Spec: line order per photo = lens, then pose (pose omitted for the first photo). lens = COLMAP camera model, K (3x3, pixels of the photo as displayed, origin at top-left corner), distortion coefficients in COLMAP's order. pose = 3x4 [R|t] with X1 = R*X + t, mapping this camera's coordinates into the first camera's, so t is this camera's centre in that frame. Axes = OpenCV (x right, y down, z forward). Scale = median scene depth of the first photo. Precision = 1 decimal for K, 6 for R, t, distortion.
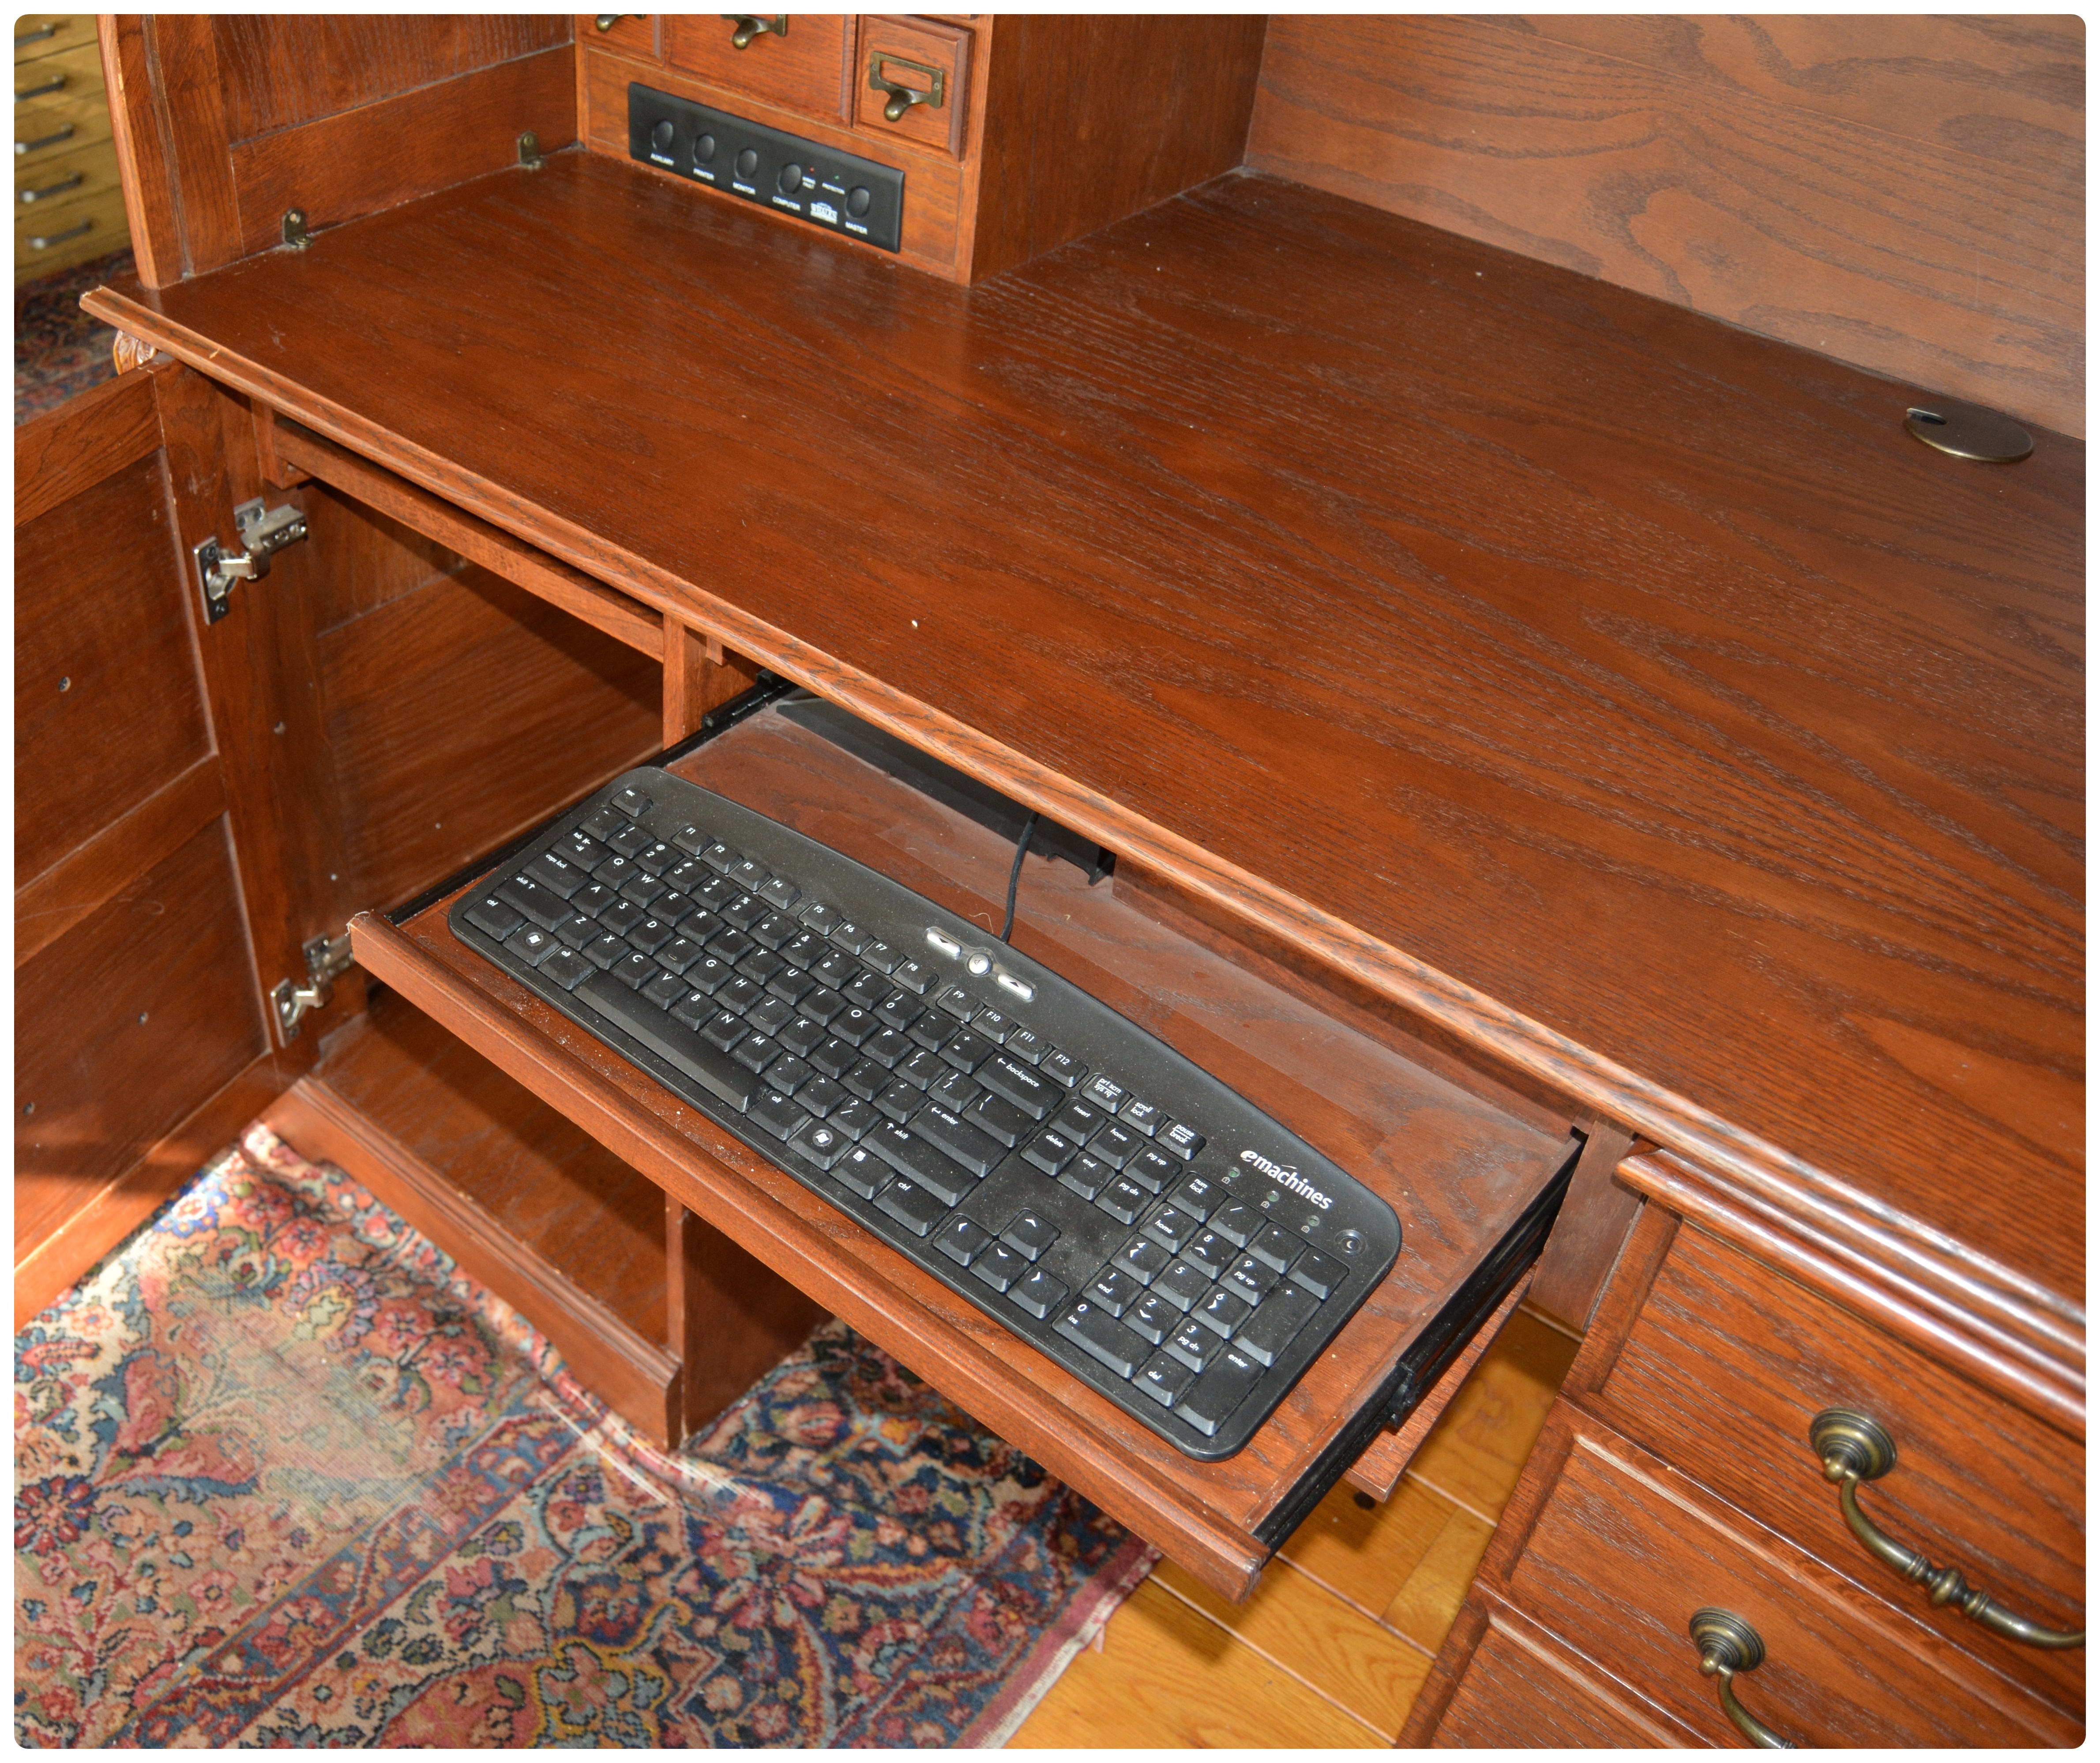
lens RADIAL K [[2063.9, 0, 742.5], [0, 2063.9, 876.3], [0, 0, 1]] dist [-0.085573, 0.000000]
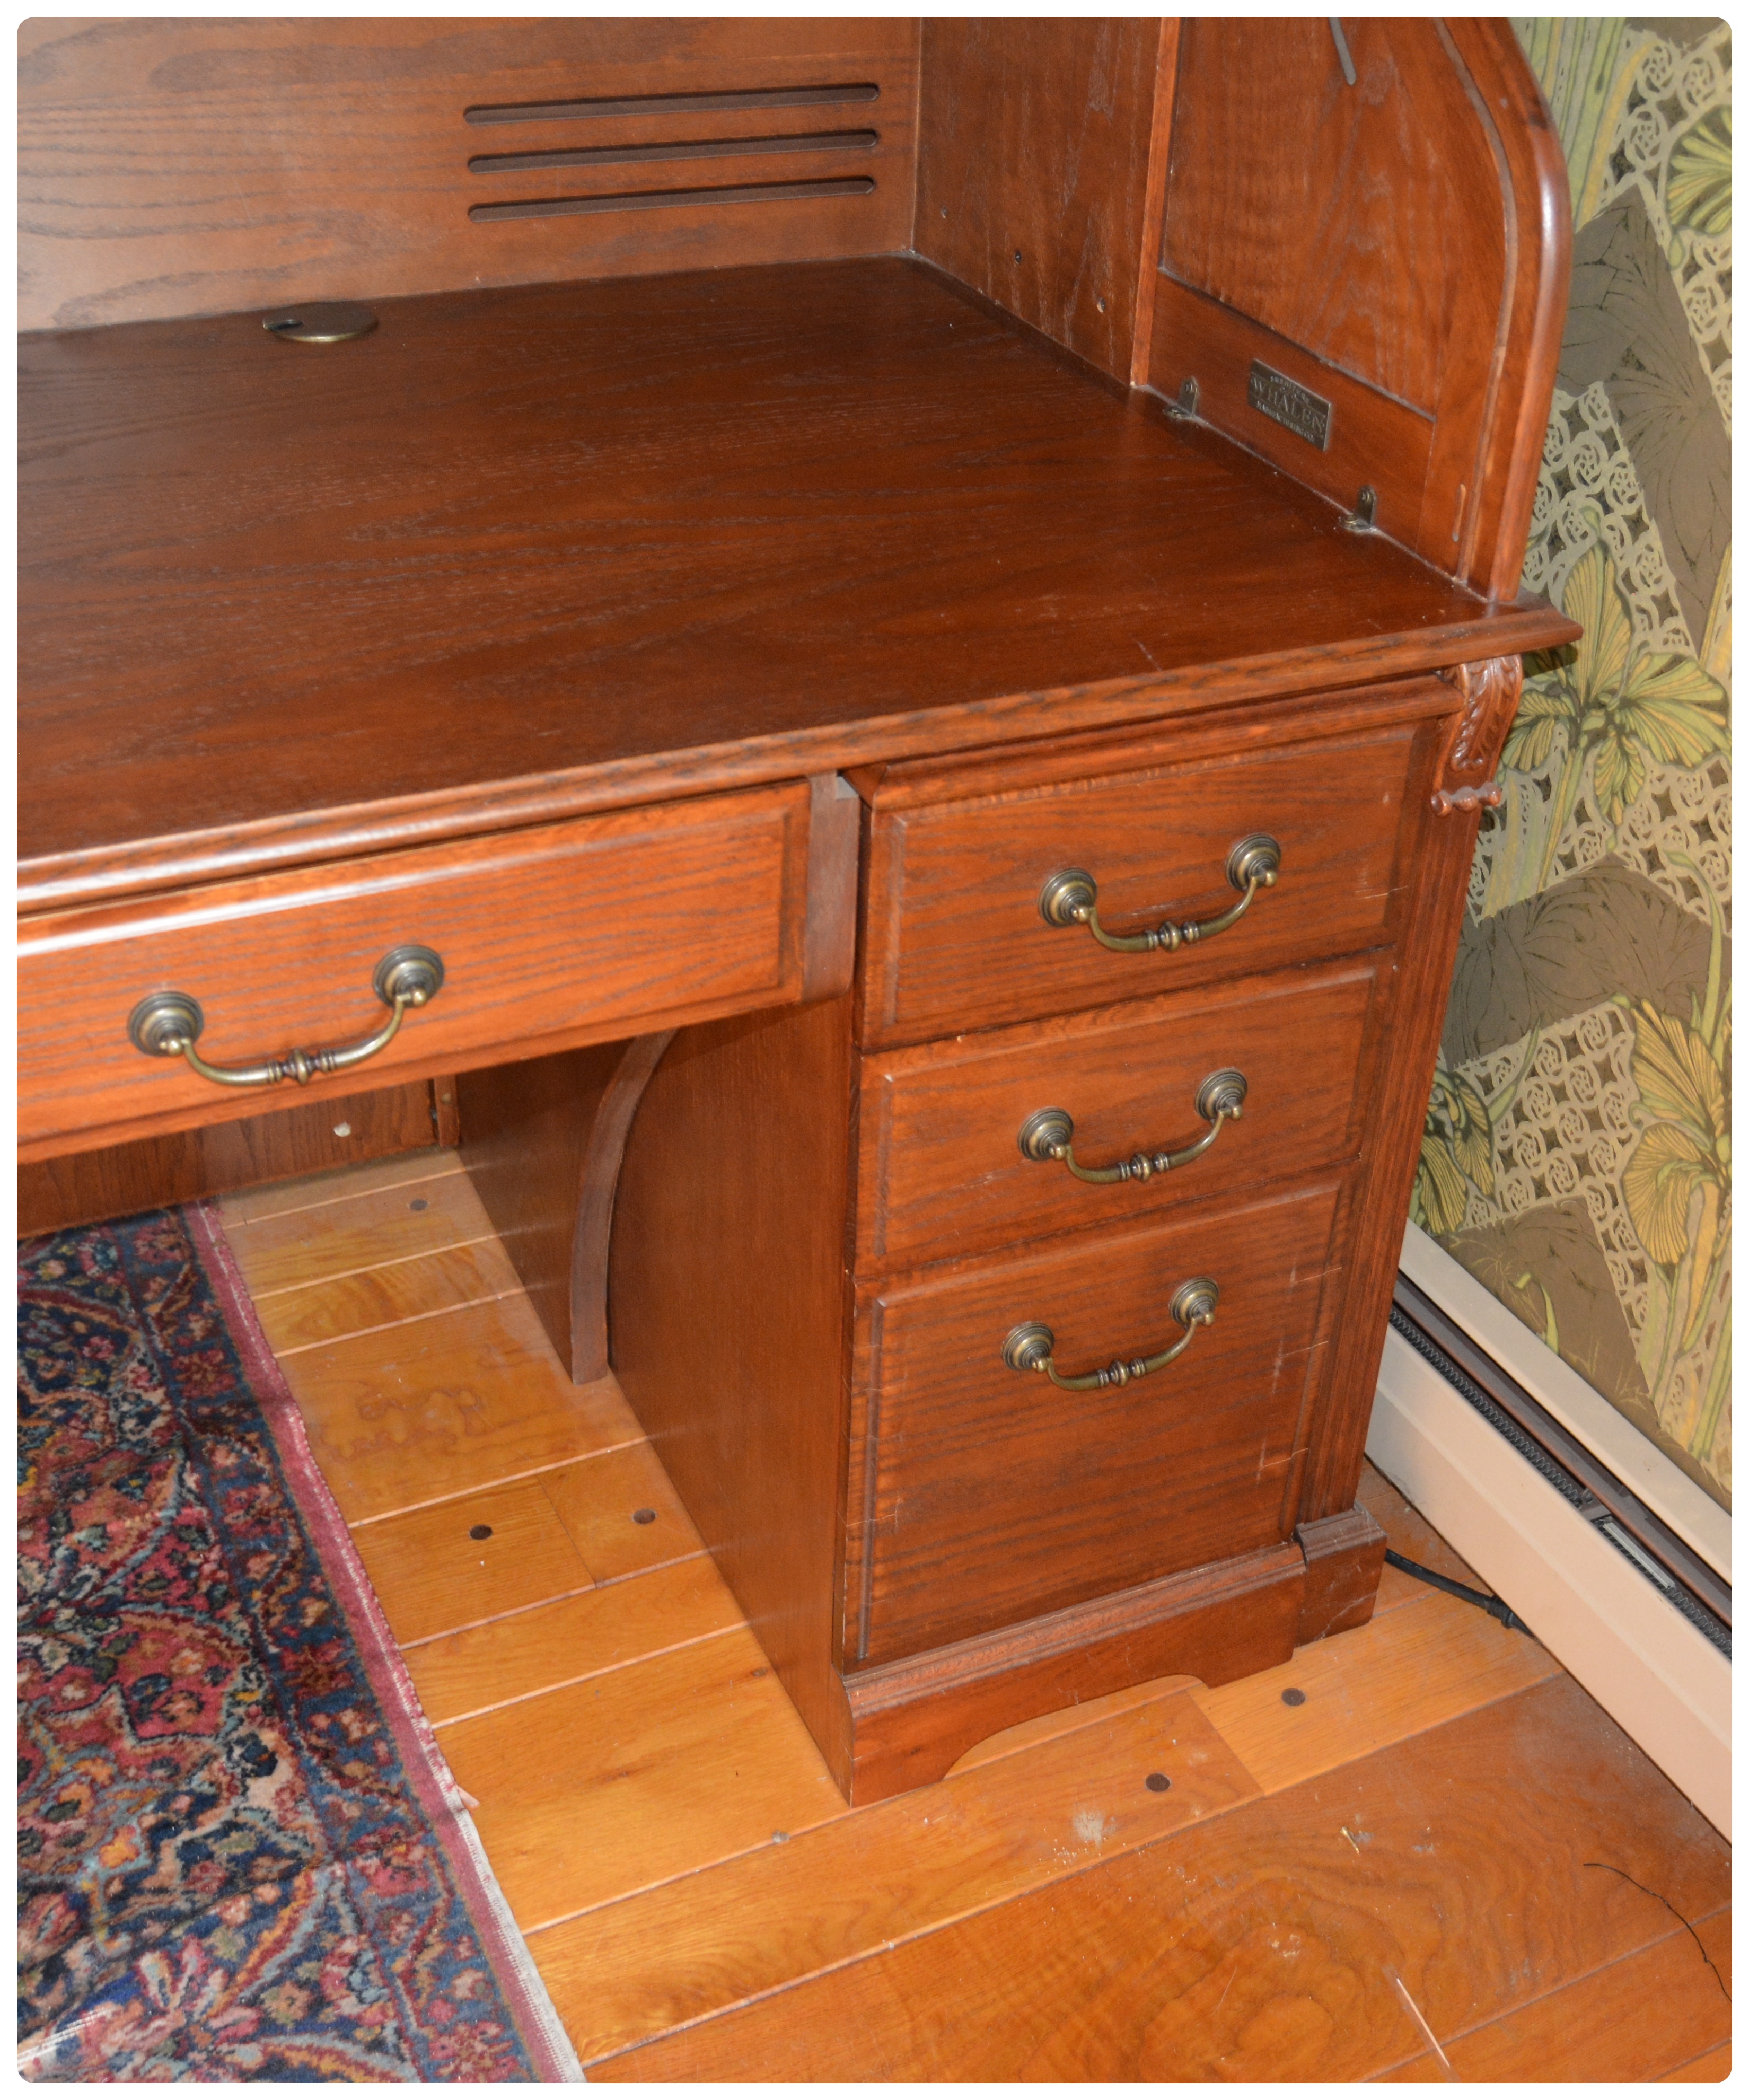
lens RADIAL K [[2493.5, 0, 947.2], [0, 2493.5, 1068.8], [0, 0, 1]] dist [-0.087028, 0.000000]
pose [[0.369543, -0.515216, 0.773299, -0.443331], [0.558064, 0.788463, 0.258632, -0.050338], [-0.742969, 0.335975, 0.578894, 0.090394]]
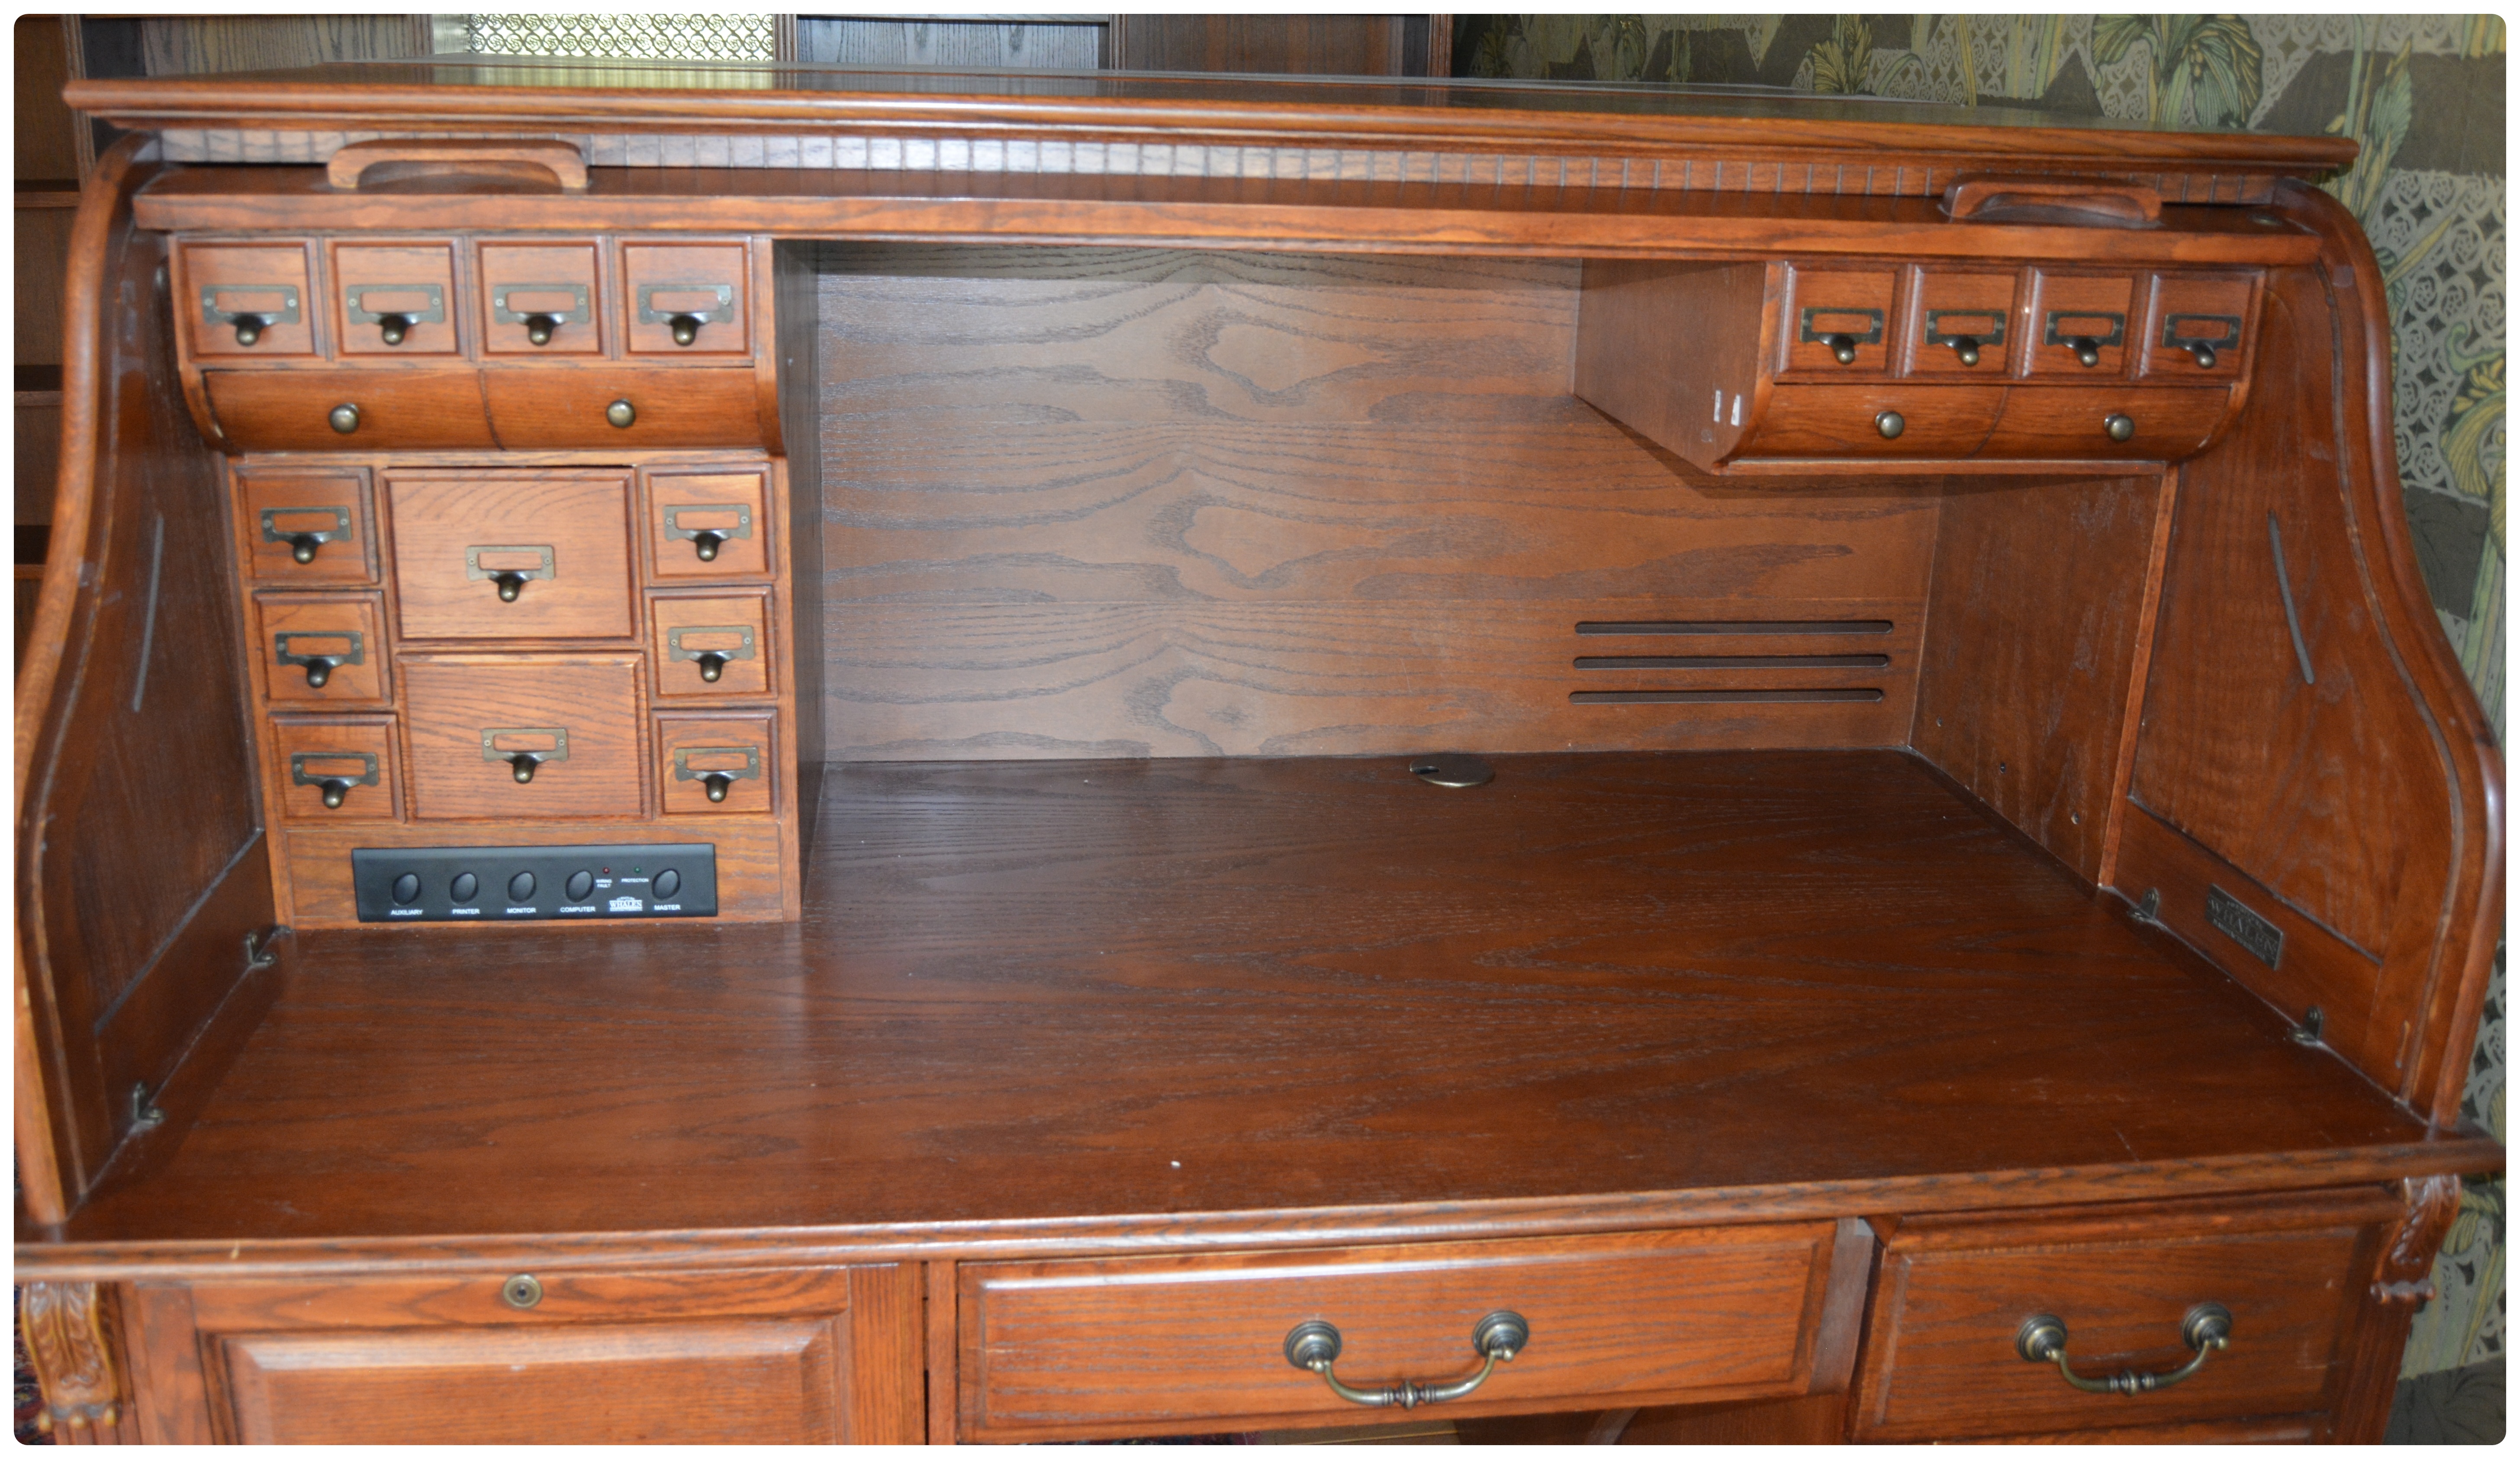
lens RADIAL K [[2037.0, 0, 1190.8], [0, 2037.0, 593.2], [0, 0, 1]] dist [-0.096064, 0.035968]
pose [[0.648960, -0.203774, 0.733026, -0.494825], [0.471133, 0.864146, -0.176878, -0.141286], [-0.597398, 0.460140, 0.656801, 0.070875]]
